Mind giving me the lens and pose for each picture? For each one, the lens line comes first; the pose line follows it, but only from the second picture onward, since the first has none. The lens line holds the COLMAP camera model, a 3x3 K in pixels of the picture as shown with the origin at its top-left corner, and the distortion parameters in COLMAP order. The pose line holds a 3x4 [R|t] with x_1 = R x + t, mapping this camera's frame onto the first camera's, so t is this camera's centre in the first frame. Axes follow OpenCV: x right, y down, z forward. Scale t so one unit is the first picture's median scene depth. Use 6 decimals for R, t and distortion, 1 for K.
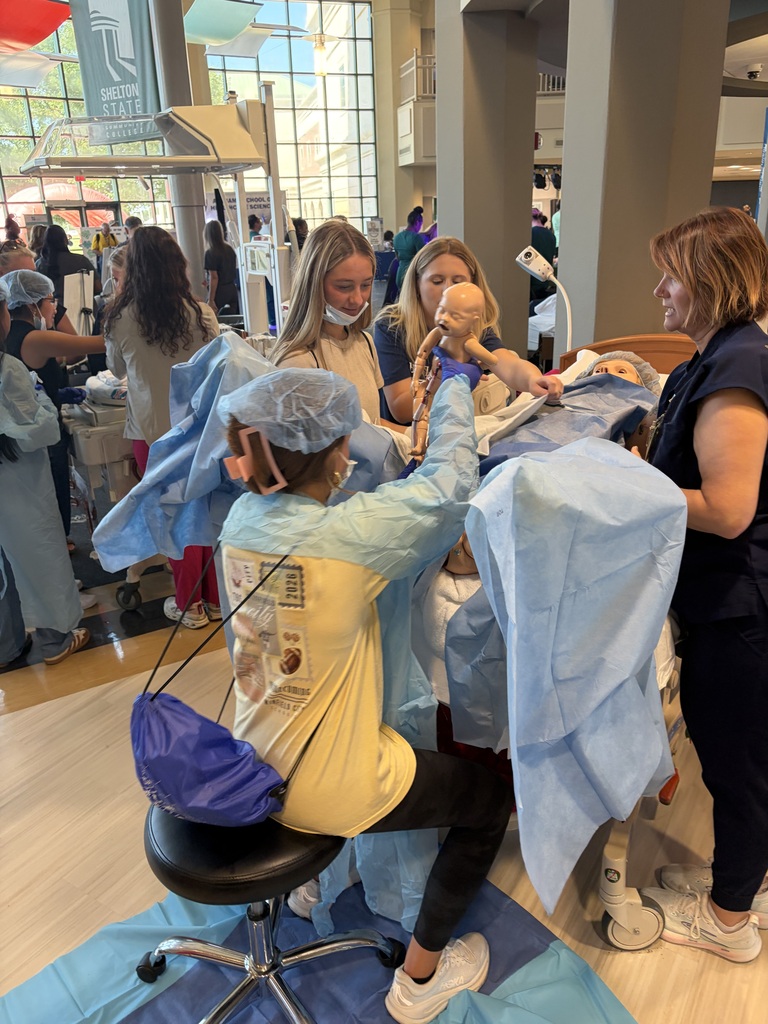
lens RADIAL K [[782.8, 0, 383.2], [0, 782.8, 510.7], [0, 0, 1]] dist [-0.002648, -0.004937]
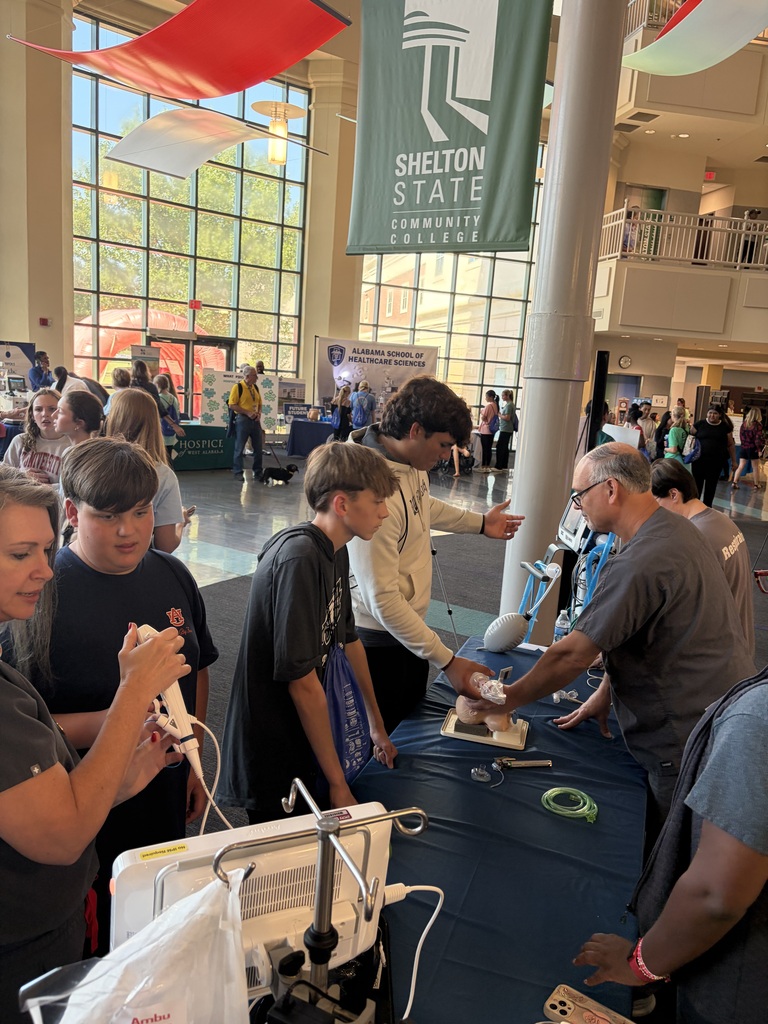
lens RADIAL K [[782.8, 0, 384.9], [0, 782.8, 513.3], [0, 0, 1]] dist [-0.002648, -0.004937]
pose [[0.994352, 0.106013, 0.004983, -0.350131], [-0.103530, 0.979250, -0.174217, -0.215595], [-0.023349, 0.172717, 0.984695, 0.533366]]
